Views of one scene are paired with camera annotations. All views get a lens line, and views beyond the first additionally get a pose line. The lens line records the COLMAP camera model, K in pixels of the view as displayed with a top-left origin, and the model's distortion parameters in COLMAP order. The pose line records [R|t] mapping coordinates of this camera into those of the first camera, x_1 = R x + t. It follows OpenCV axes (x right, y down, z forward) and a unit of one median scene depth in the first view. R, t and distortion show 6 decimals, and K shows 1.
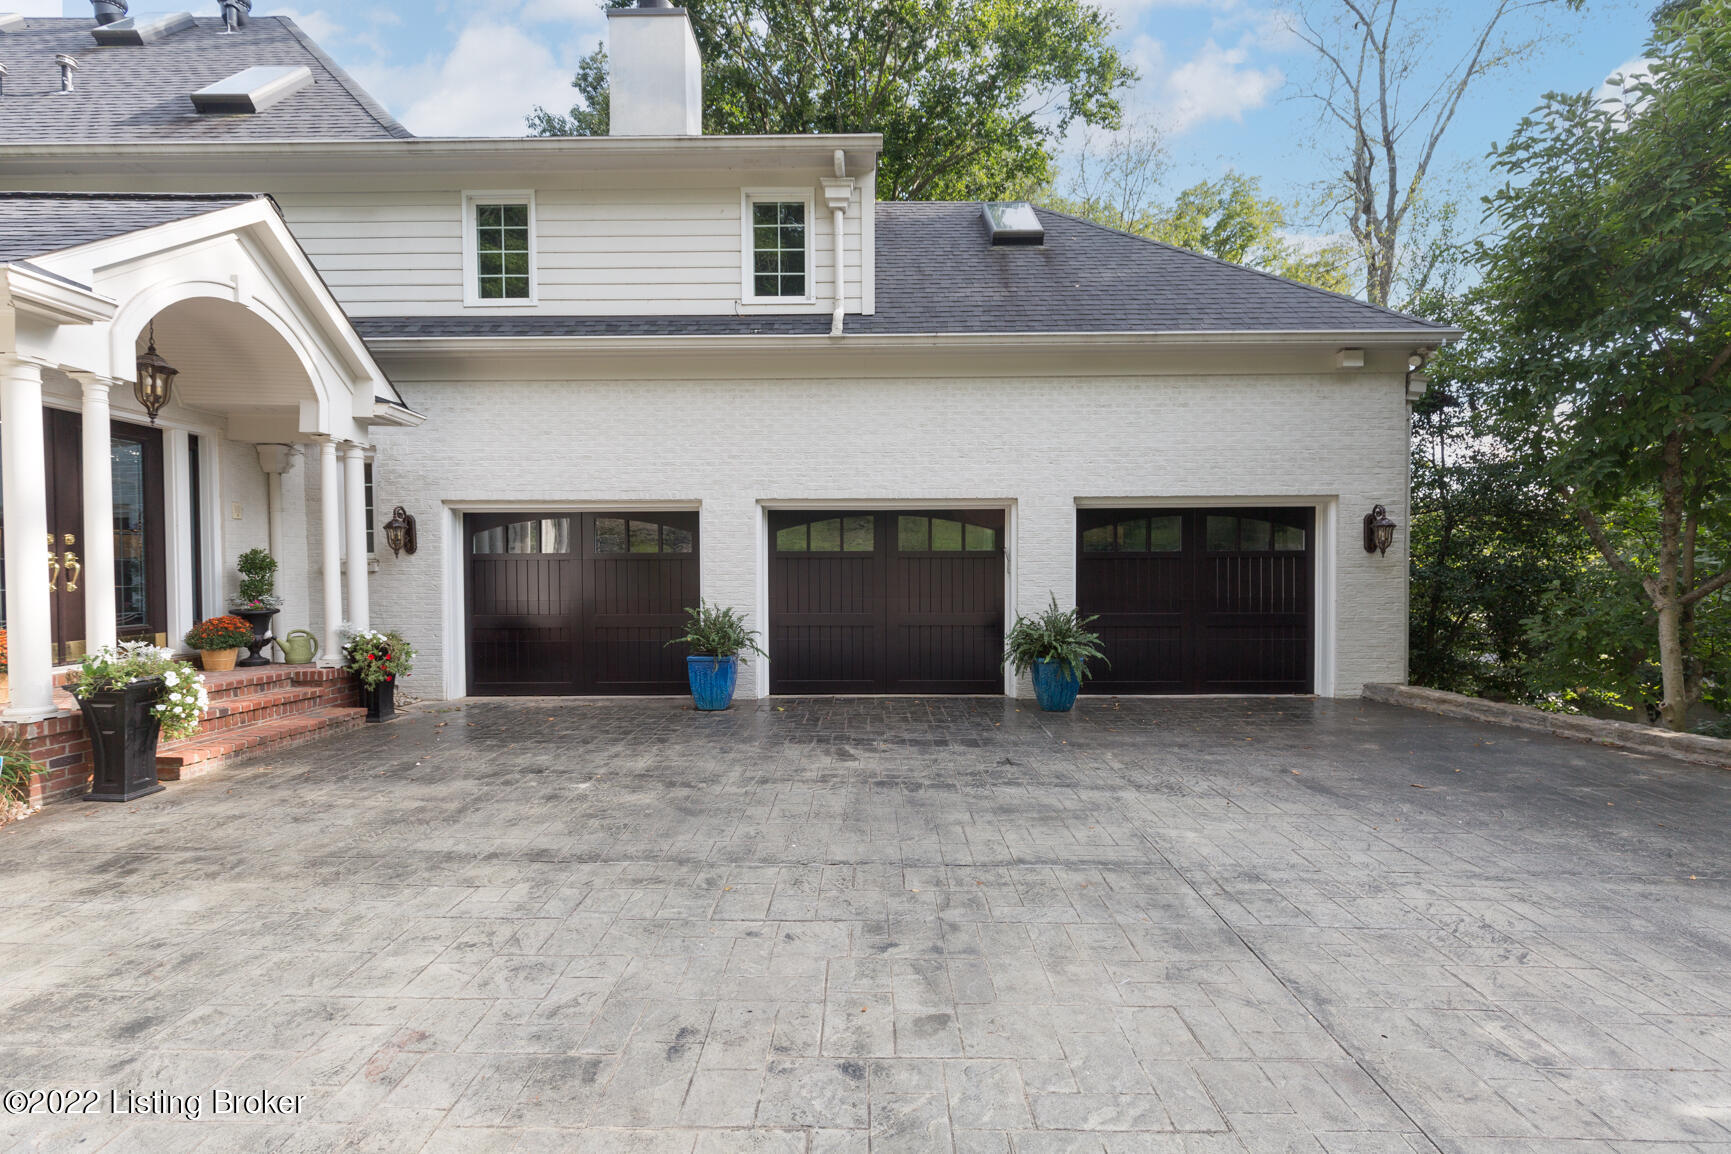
lens RADIAL K [[789.4, 0, 868.9], [0, 789.4, 577.8], [0, 0, 1]] dist [0.007411, -0.000942]
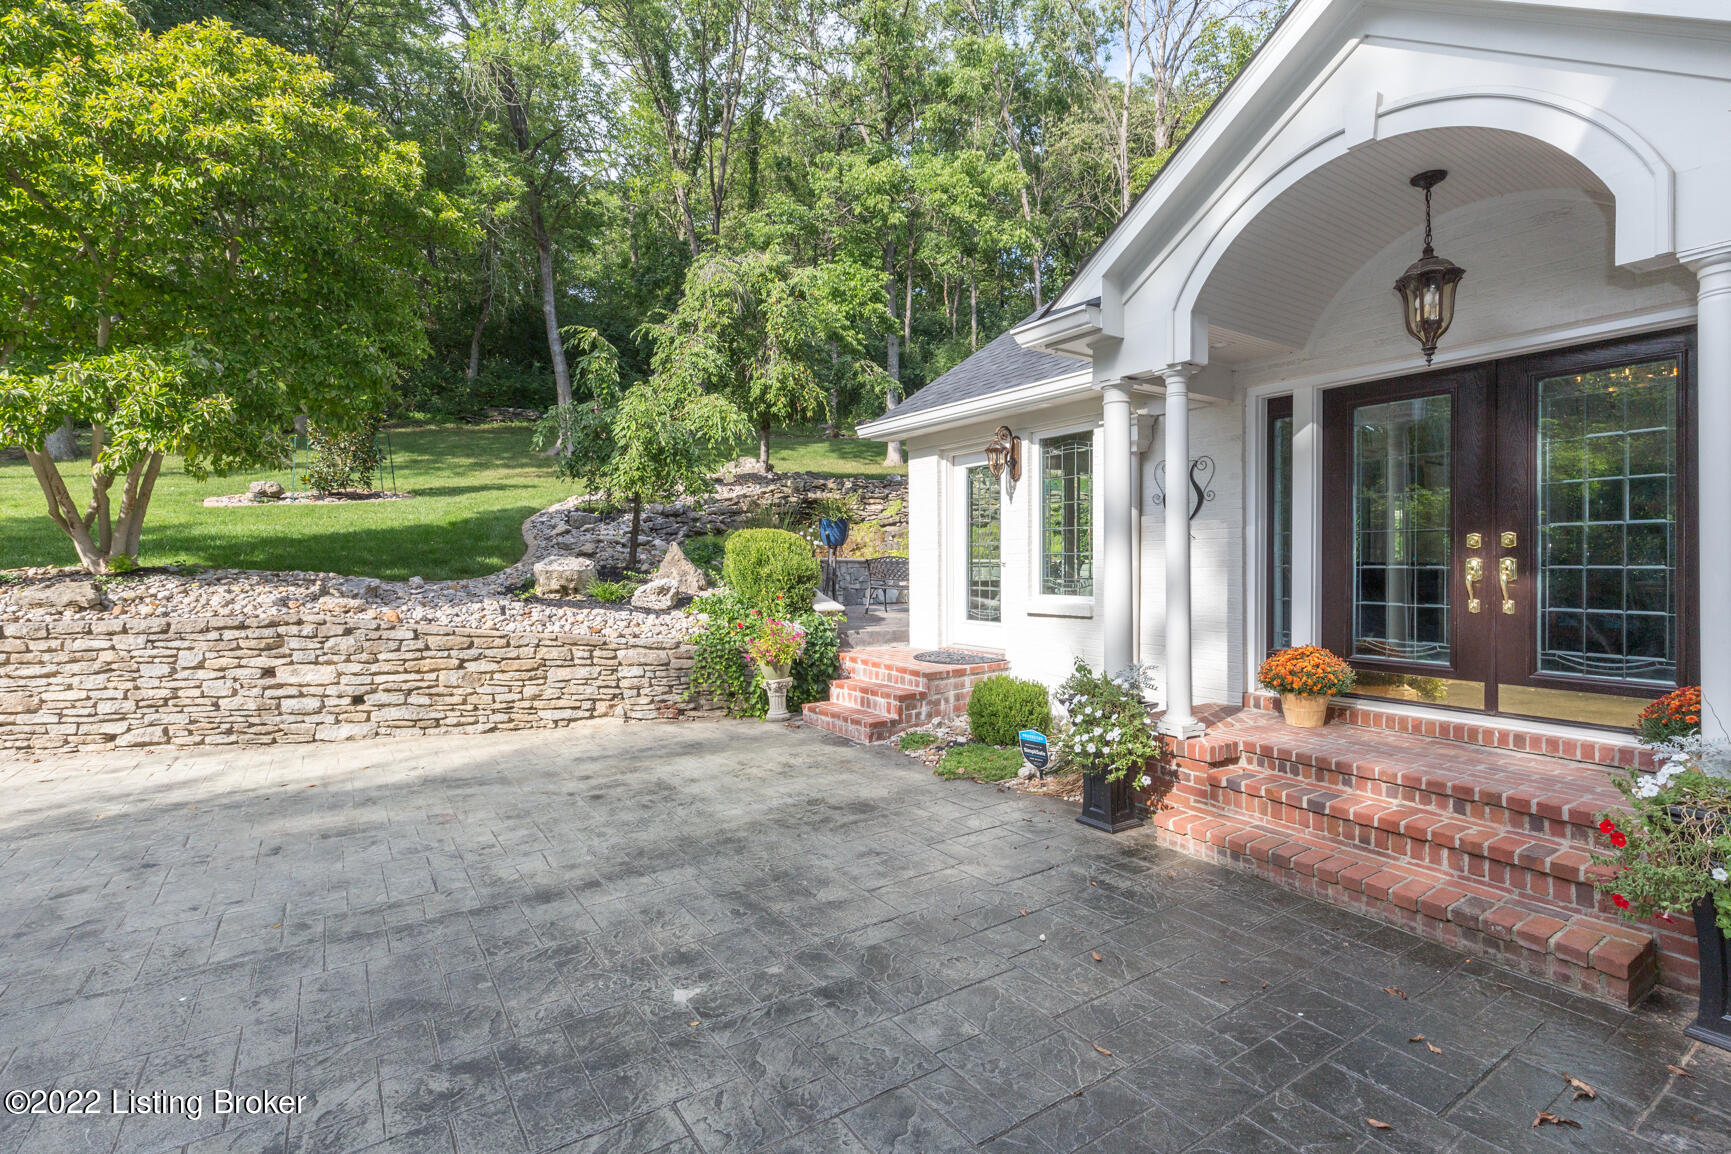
lens RADIAL K [[789.4, 0, 856.5], [0, 789.4, 569.5], [0, 0, 1]] dist [0.007411, -0.000942]
pose [[-0.831174, 0.007836, -0.555958, -0.135351], [-0.003160, 0.999818, 0.018817, -0.033701], [0.556004, 0.017397, -0.830997, 1.276790]]
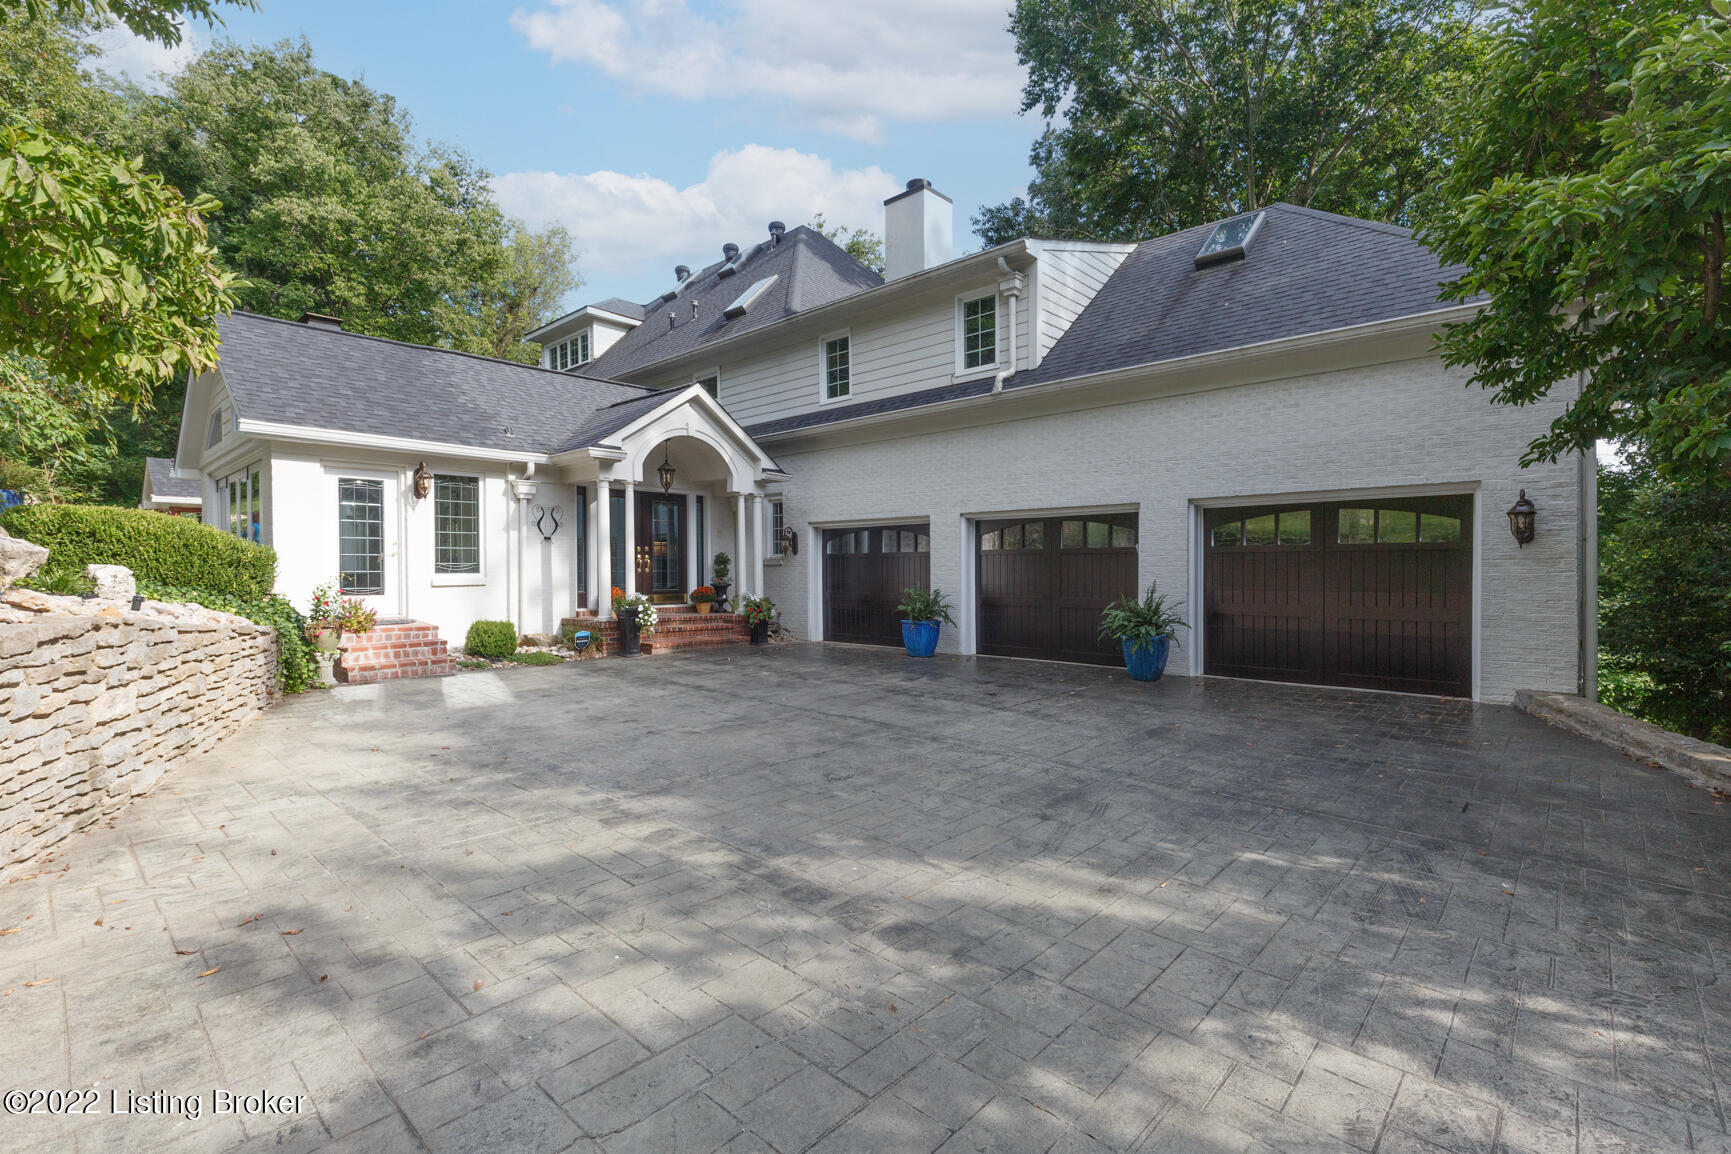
lens RADIAL K [[789.4, 0, 852.6], [0, 789.4, 574.8], [0, 0, 1]] dist [0.007411, -0.000942]
pose [[0.730261, 0.008444, -0.683116, 0.943156], [-0.009547, 0.999952, 0.002154, 0.012995], [0.683101, 0.004949, 0.730307, -0.229431]]
